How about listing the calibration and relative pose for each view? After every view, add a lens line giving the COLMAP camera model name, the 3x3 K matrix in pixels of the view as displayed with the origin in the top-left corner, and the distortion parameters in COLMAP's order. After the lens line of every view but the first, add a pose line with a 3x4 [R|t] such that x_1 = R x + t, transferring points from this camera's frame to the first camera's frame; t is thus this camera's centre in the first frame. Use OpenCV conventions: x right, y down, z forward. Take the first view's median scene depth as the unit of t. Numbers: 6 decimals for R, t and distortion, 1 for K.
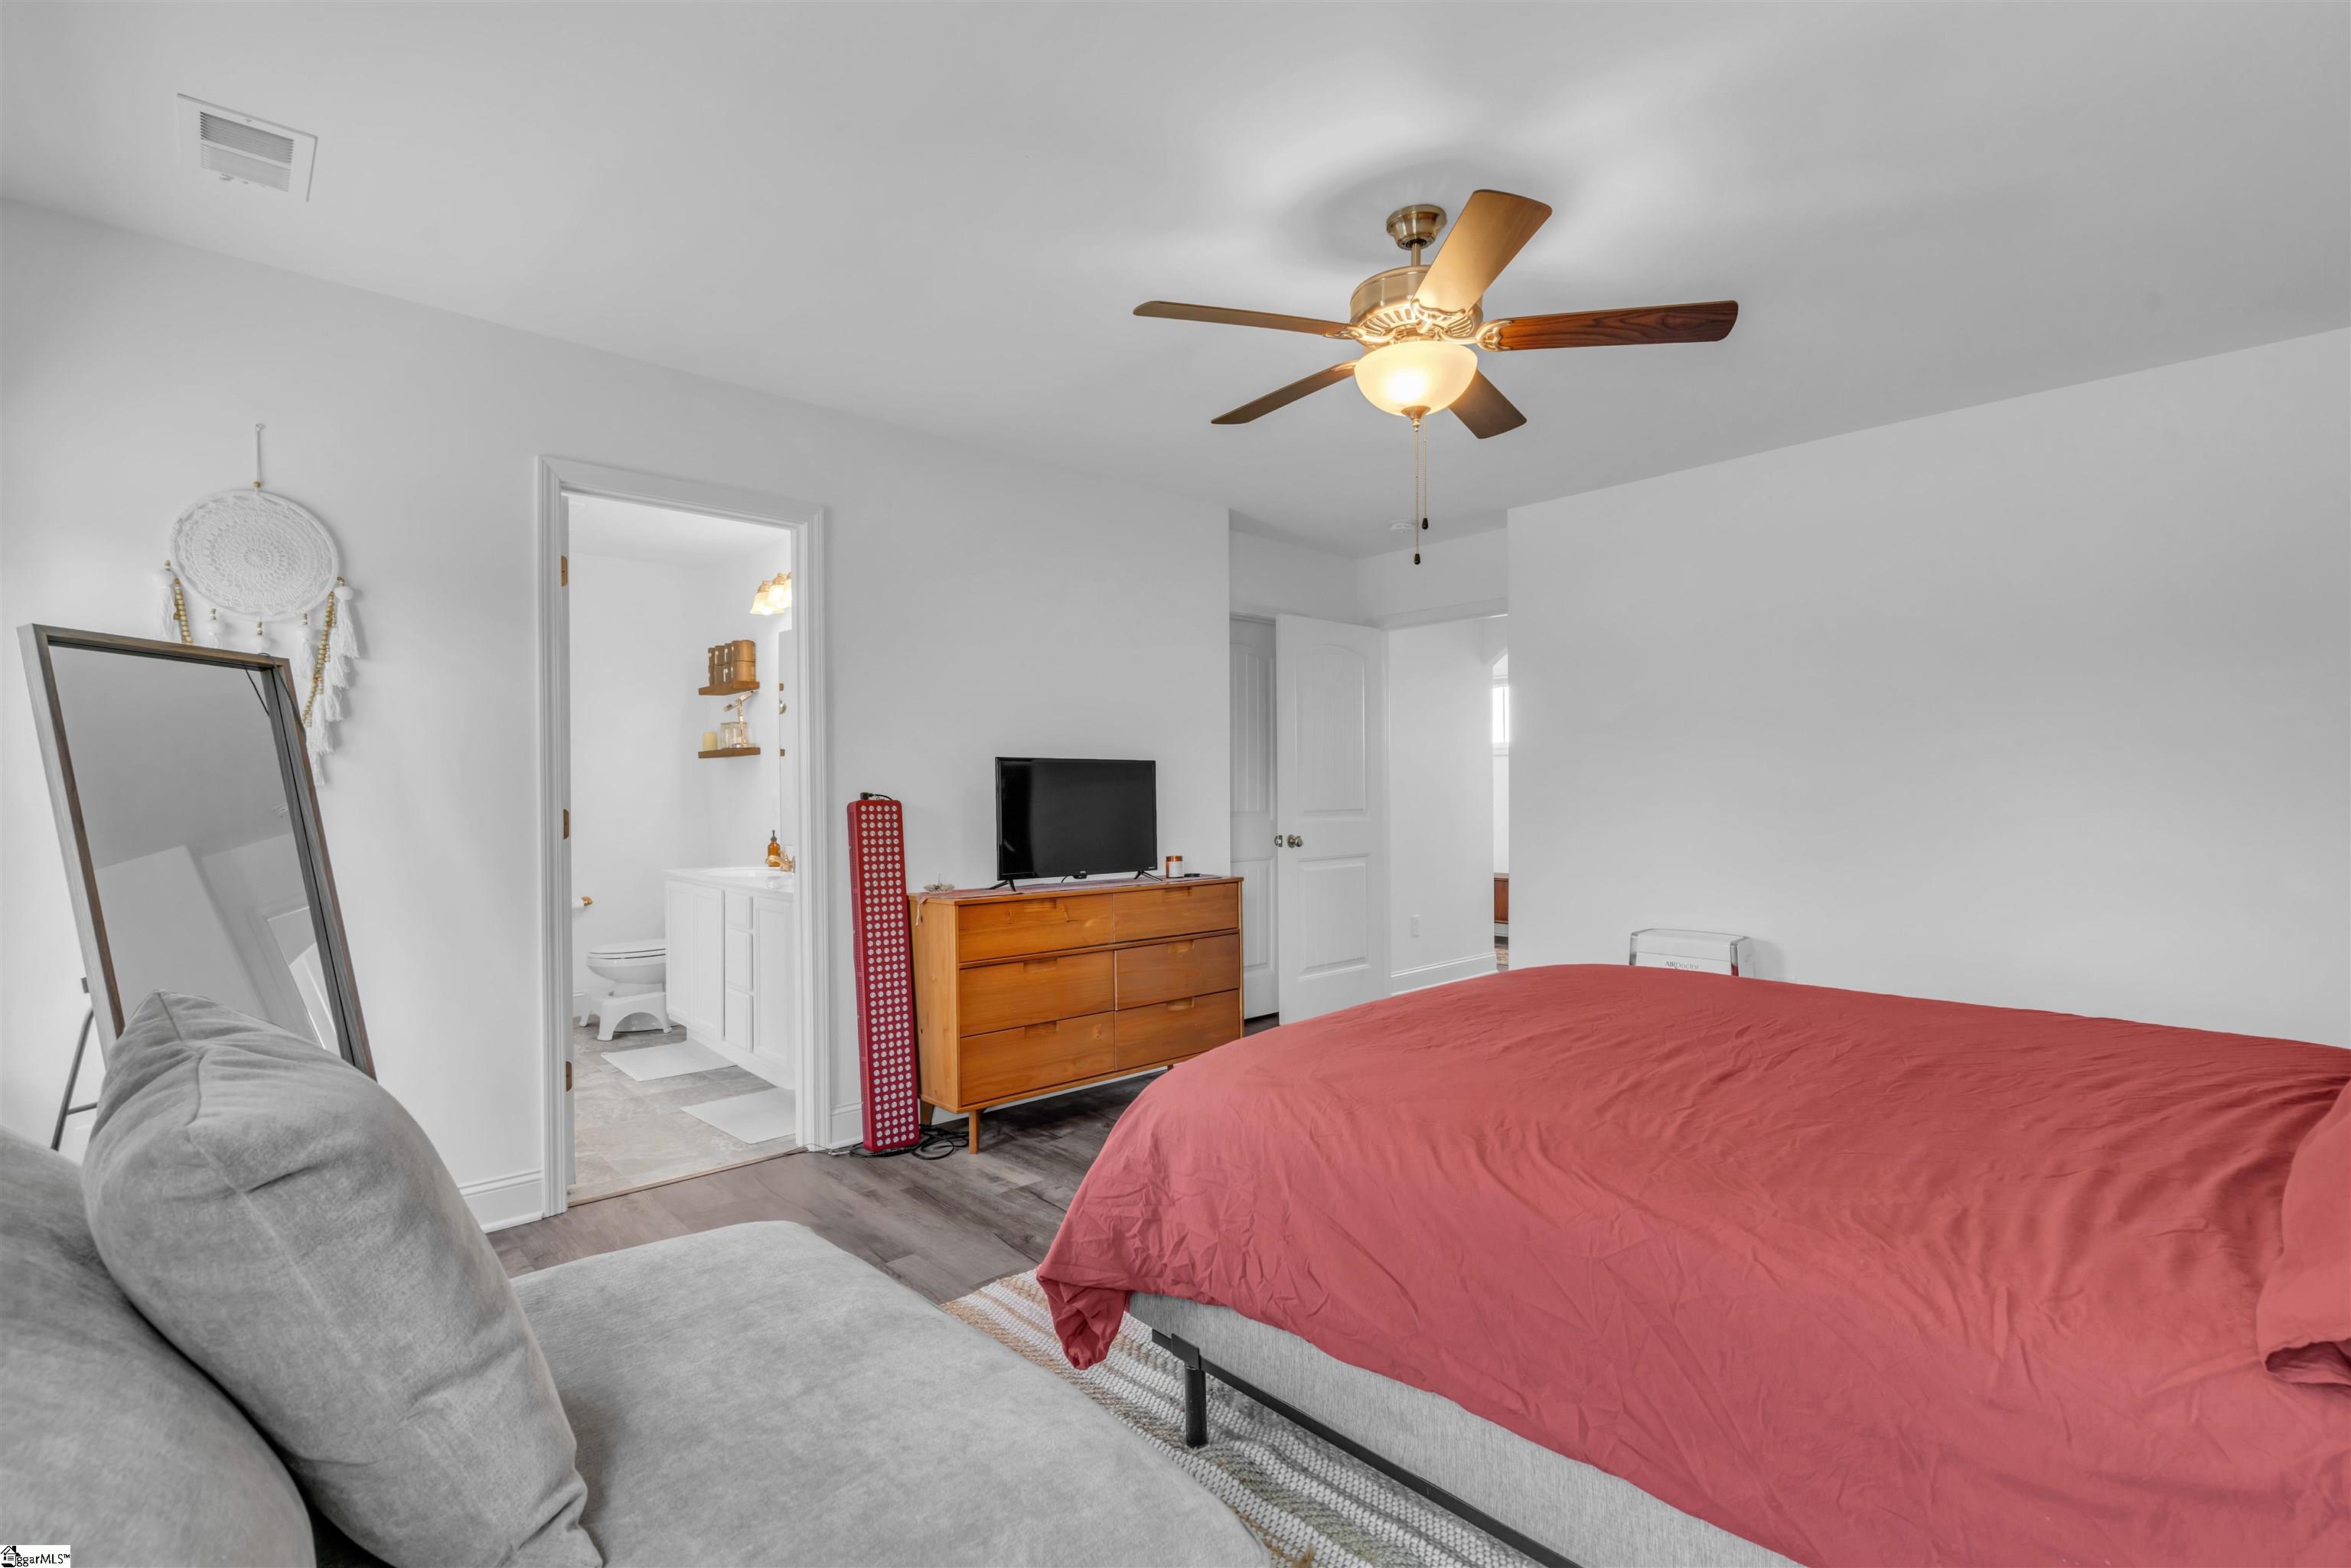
lens RADIAL K [[1127.4, 0, 1175.5], [0, 1127.4, 784.0], [0, 0, 1]] dist [-0.001547, -0.000035]
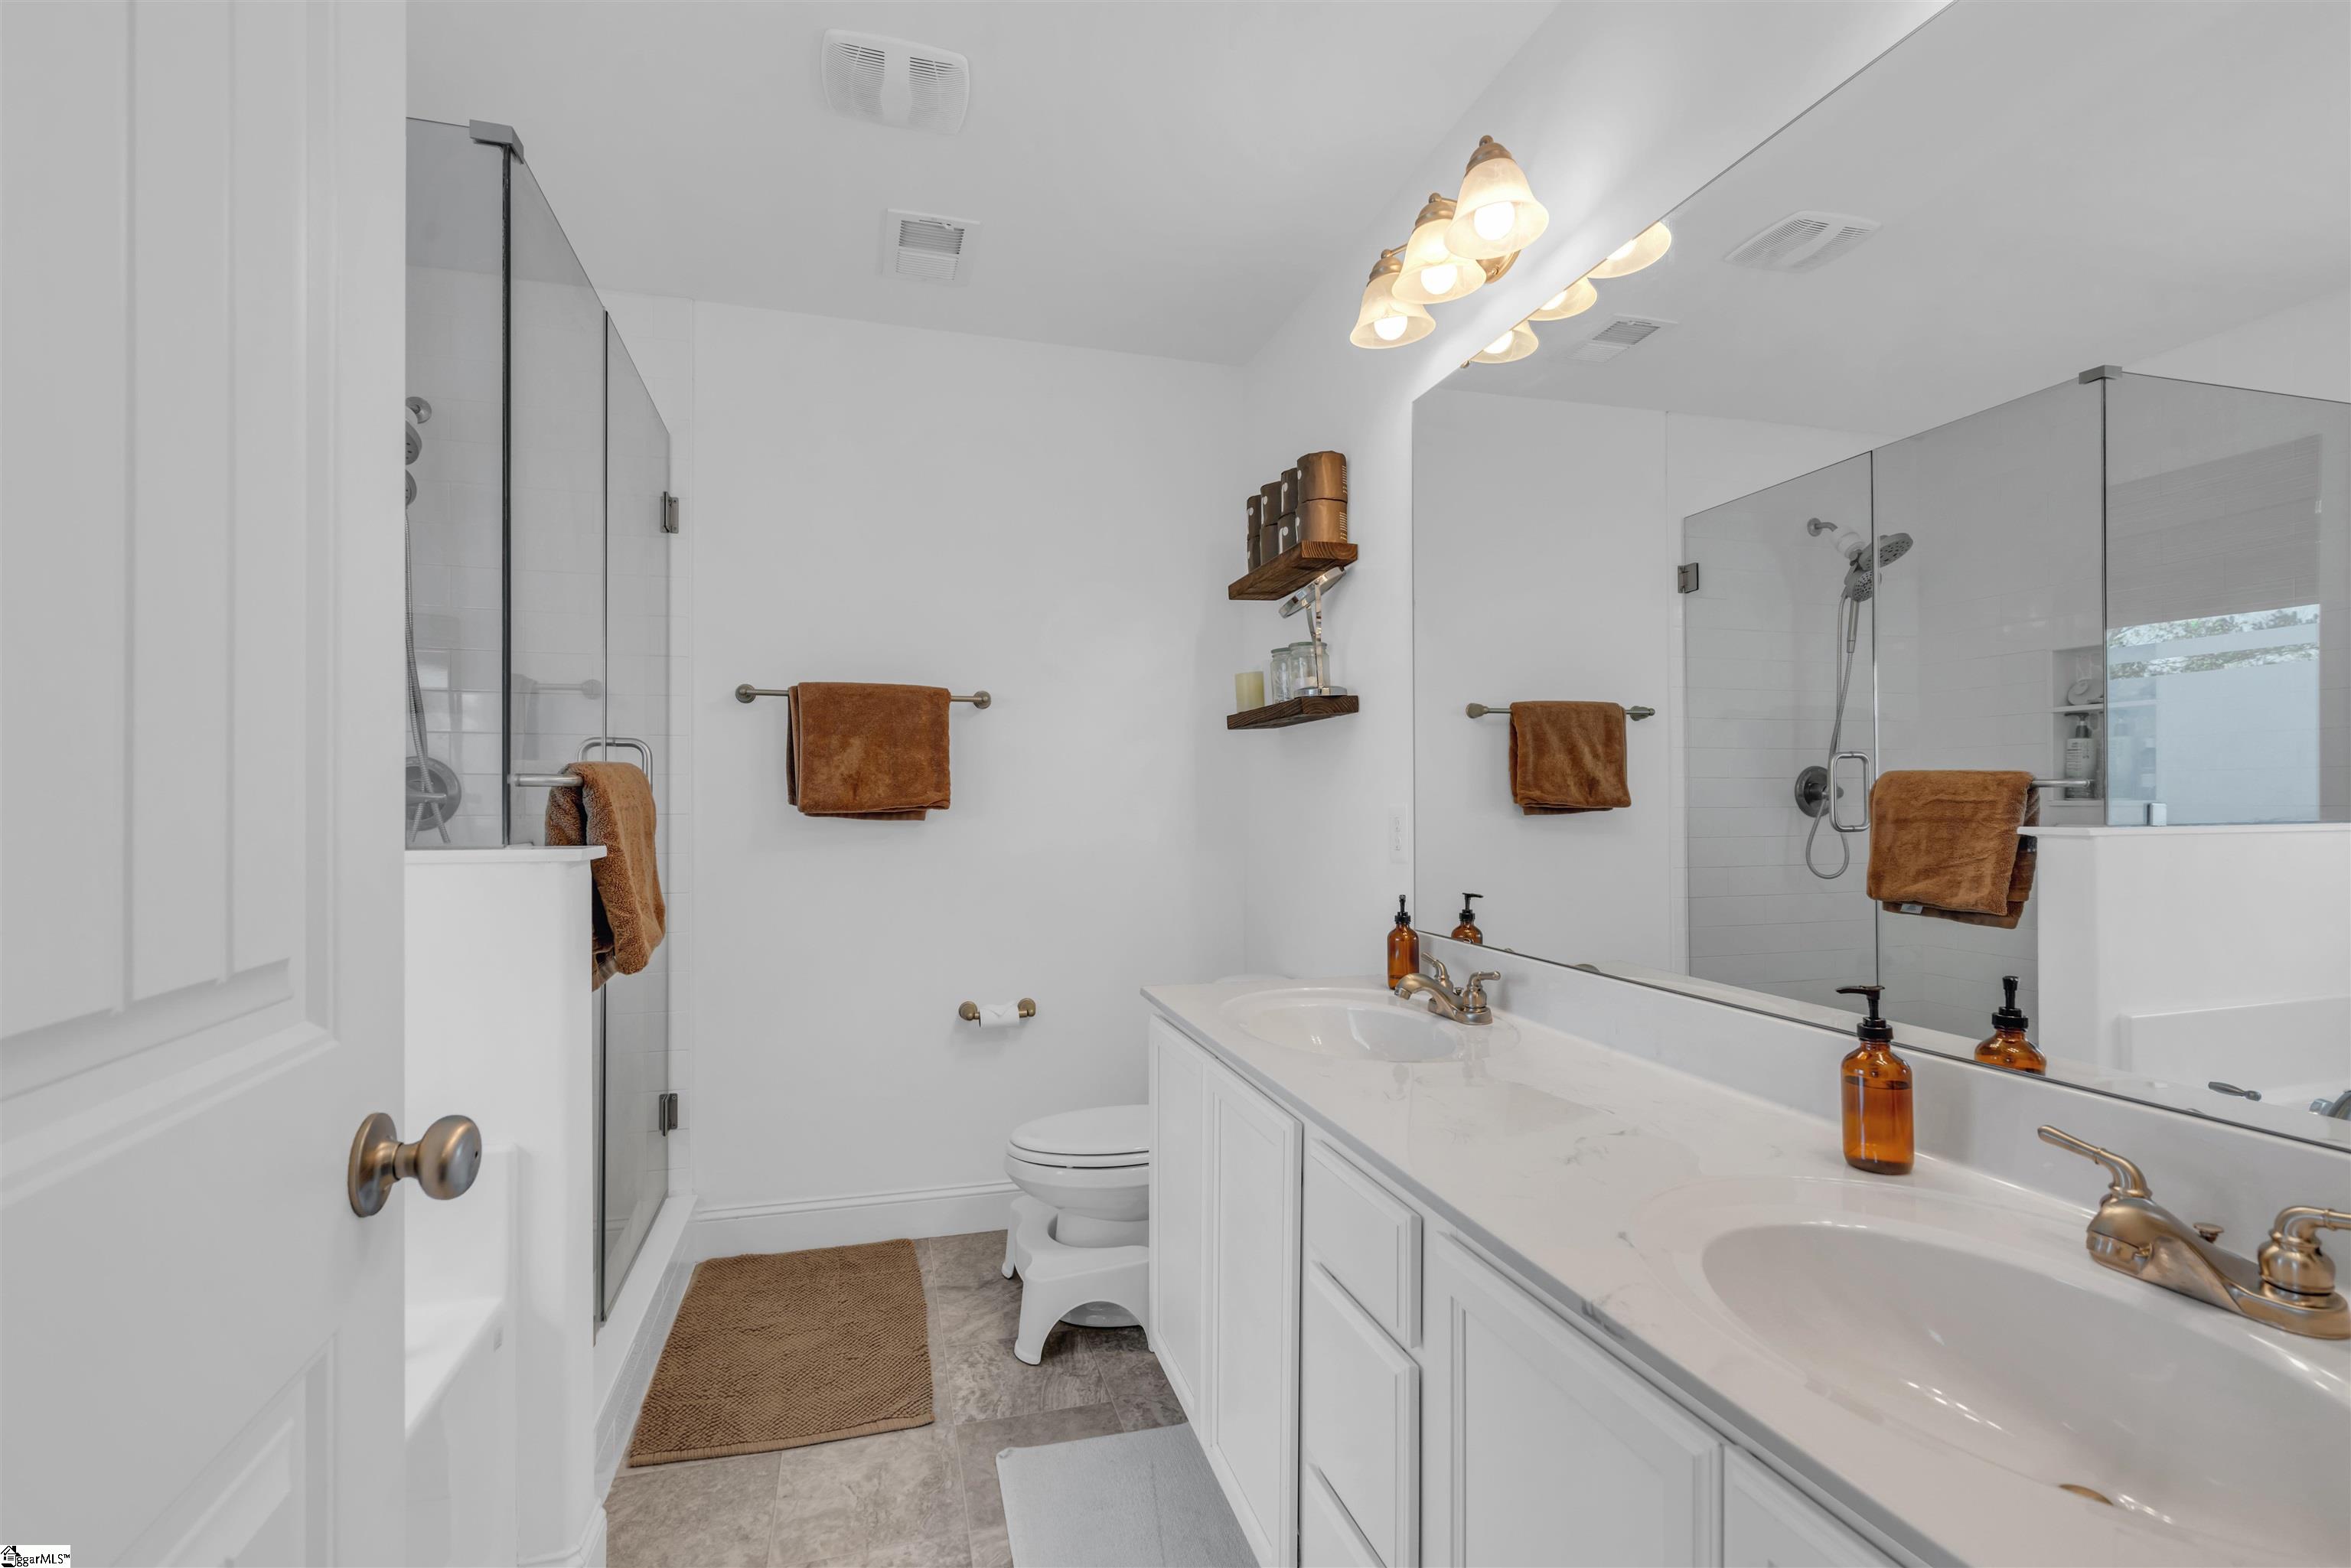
lens RADIAL K [[1070.5, 0, 1171.6], [0, 1070.5, 754.1], [0, 0, 1]] dist [-0.020208, 0.011390]
pose [[0.897961, -0.009166, -0.439979, -0.252127], [-0.006781, 0.999376, -0.034658, 0.005013], [0.440022, 0.034105, 0.897339, 0.599724]]
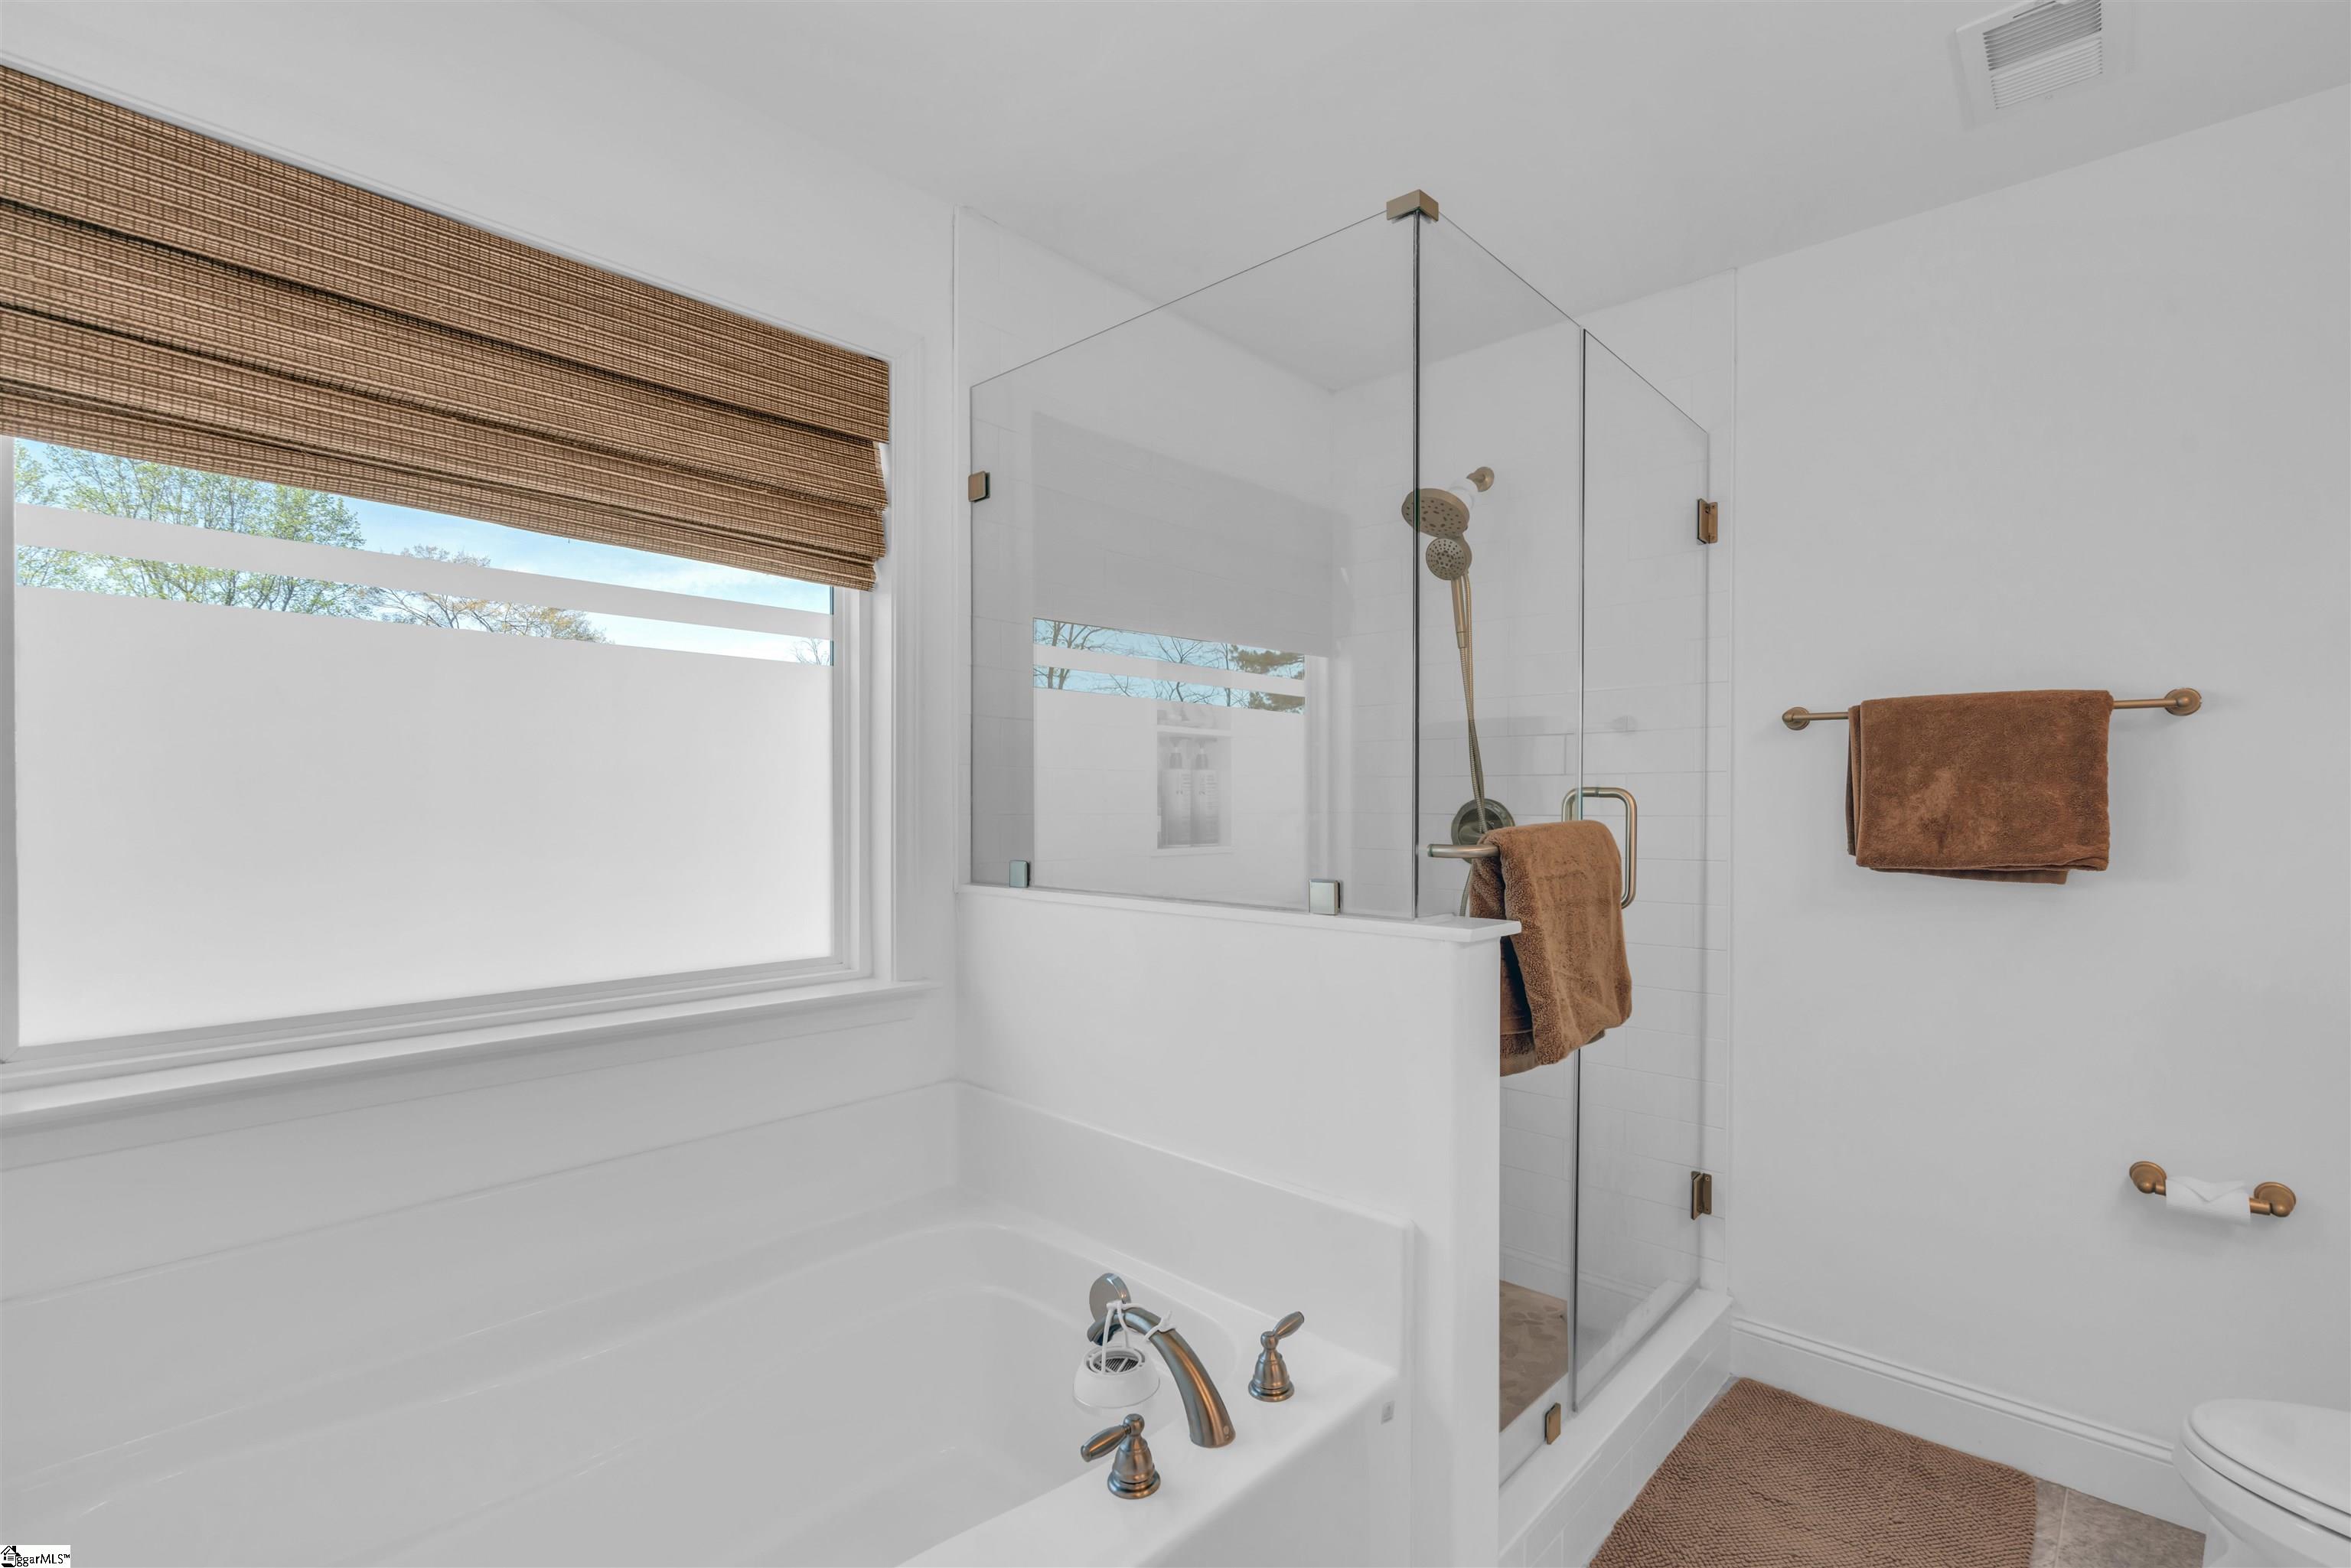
lens RADIAL K [[1060.5, 0, 1172.5], [0, 1060.5, 796.6], [0, 0, 1]] dist [-0.003755, 0.000919]
pose [[0.092008, 0.004528, -0.995748, -0.260126], [0.002010, 0.999987, 0.004733, -0.011542], [0.995756, -0.002437, 0.091998, 0.679236]]
